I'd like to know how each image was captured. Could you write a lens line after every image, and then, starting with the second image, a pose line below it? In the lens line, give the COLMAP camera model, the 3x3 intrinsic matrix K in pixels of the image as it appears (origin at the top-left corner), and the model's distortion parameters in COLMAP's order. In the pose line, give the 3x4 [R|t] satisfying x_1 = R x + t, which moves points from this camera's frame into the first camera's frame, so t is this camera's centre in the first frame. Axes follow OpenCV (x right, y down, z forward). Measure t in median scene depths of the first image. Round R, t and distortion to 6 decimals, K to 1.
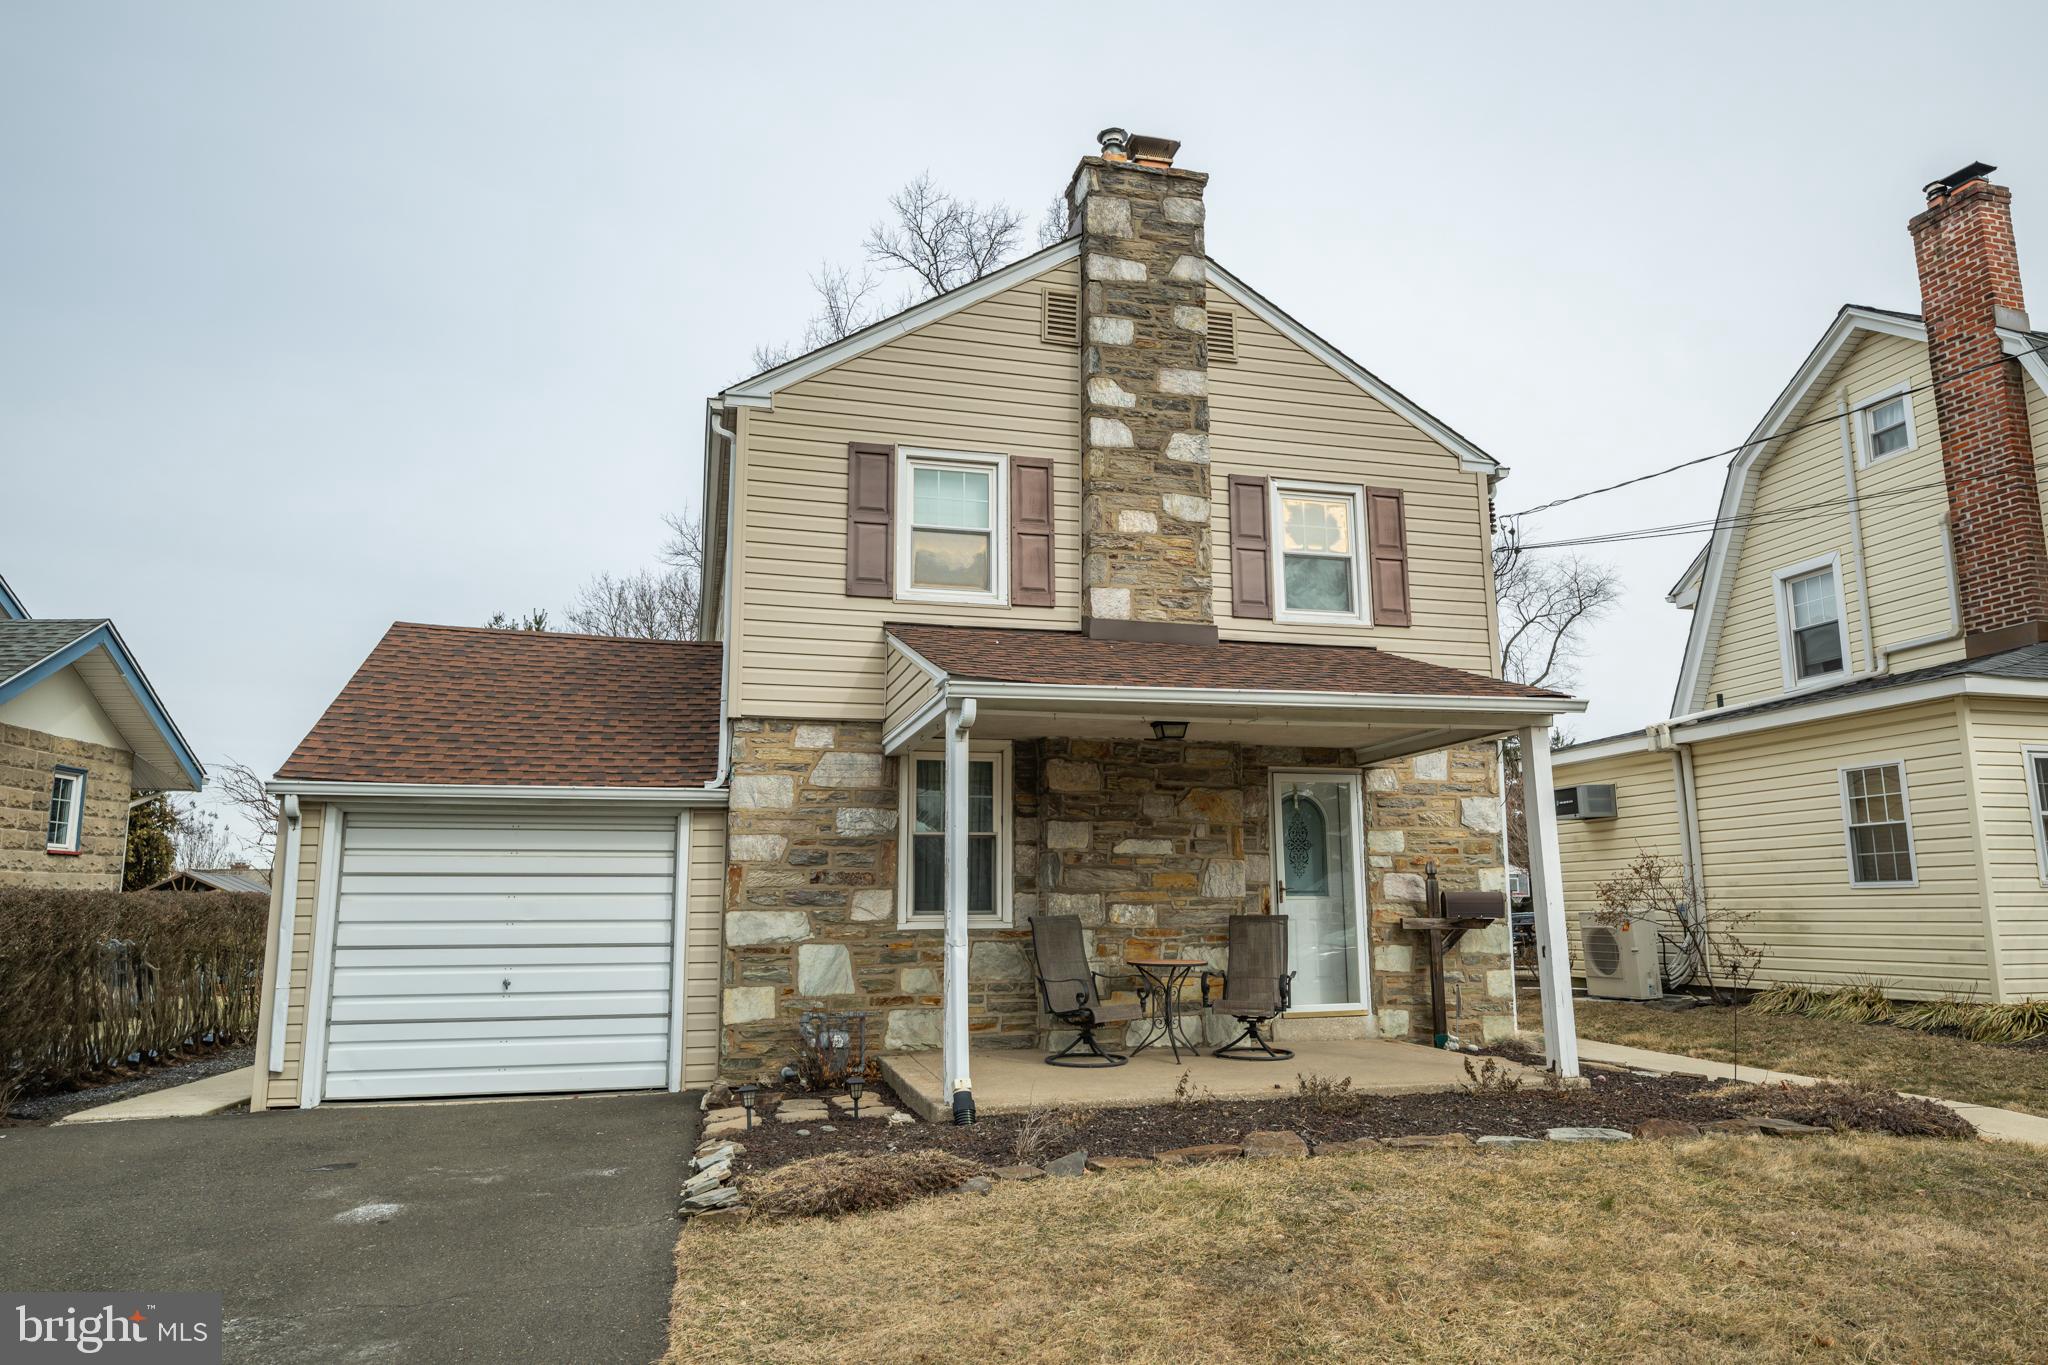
lens RADIAL K [[1302.1, 0, 1027.3], [0, 1302.1, 686.4], [0, 0, 1]] dist [-0.001070, 0.000446]
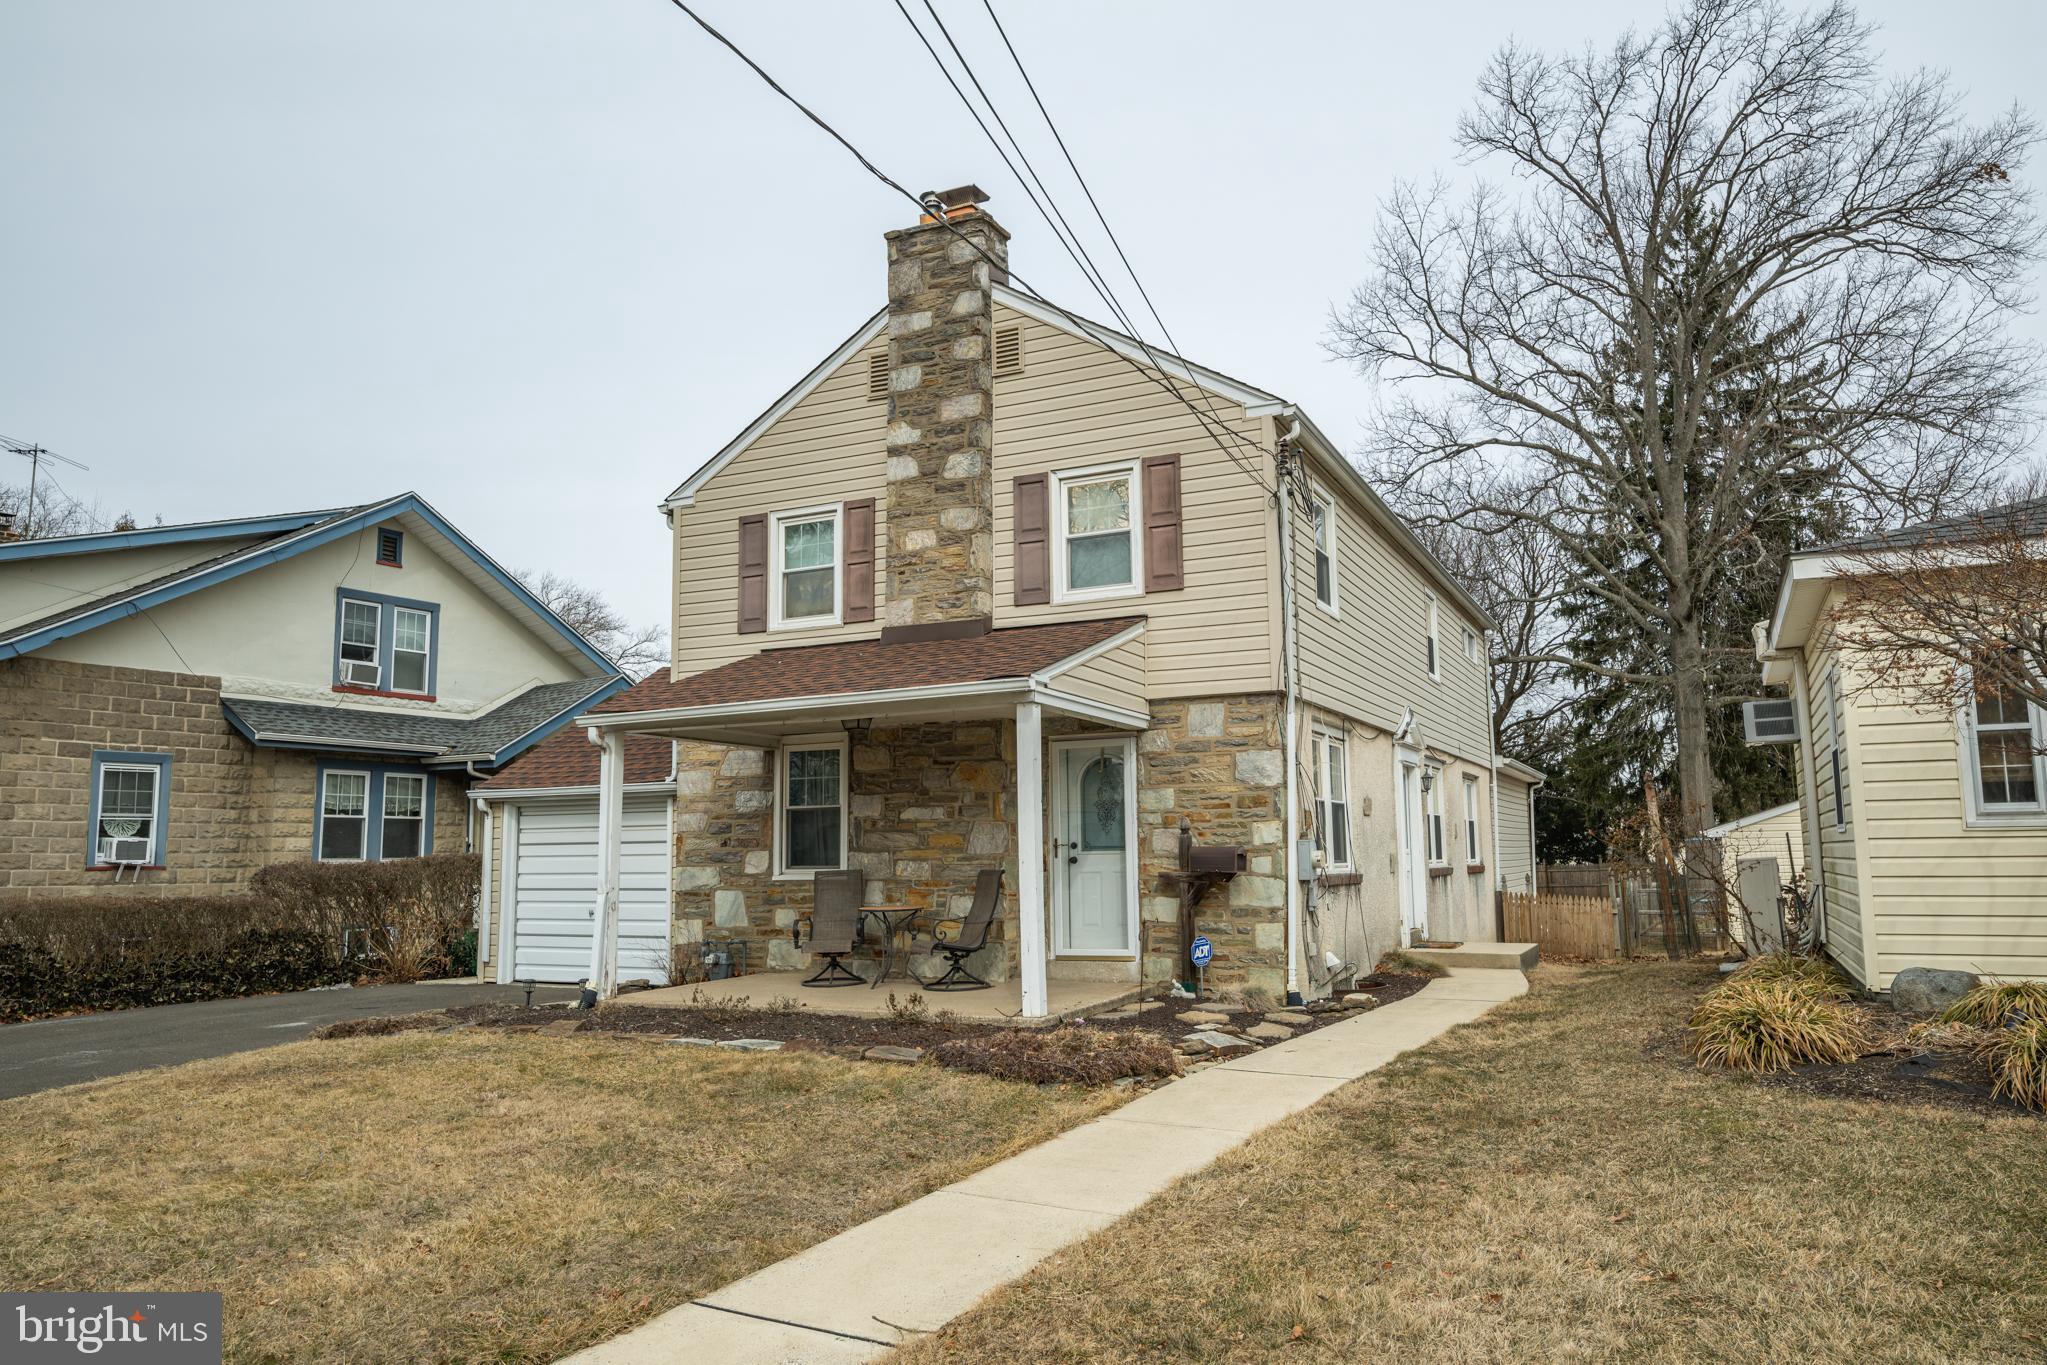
lens RADIAL K [[1371.2, 0, 1031.9], [0, 1371.2, 685.3], [0, 0, 1]] dist [-0.001913, -0.002855]
pose [[0.760452, -0.084621, -0.643857, 0.947968], [0.119587, 0.992765, 0.010765, 0.003947], [0.638288, -0.085183, 0.765070, 0.098453]]
